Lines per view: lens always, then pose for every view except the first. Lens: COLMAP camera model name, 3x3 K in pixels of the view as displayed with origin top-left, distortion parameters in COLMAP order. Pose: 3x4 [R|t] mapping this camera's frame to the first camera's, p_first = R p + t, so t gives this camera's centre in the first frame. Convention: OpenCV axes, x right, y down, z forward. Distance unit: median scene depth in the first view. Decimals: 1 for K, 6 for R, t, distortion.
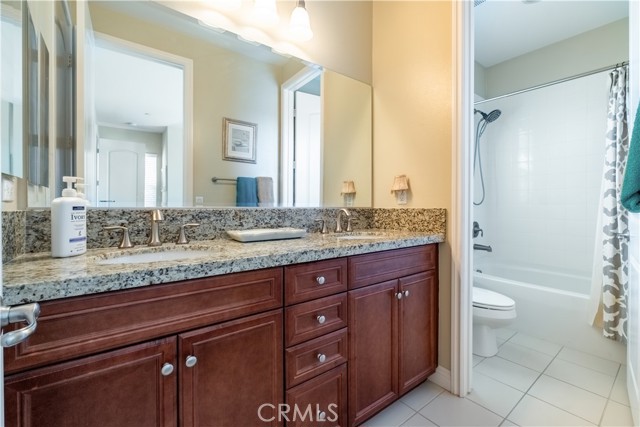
lens RADIAL K [[274.0, 0, 320.6], [0, 274.0, 207.6], [0, 0, 1]] dist [-0.001771, 0.000293]
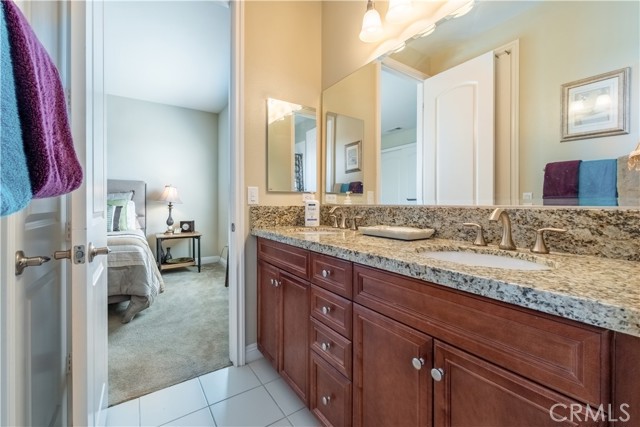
lens RADIAL K [[274.0, 0, 335.2], [0, 274.0, 205.7], [0, 0, 1]] dist [-0.001771, 0.000293]
pose [[-0.014277, 0.007180, -0.999872, 0.757944], [-0.006625, 0.999952, 0.007275, -0.004638], [0.999876, 0.006728, -0.014229, 0.748733]]
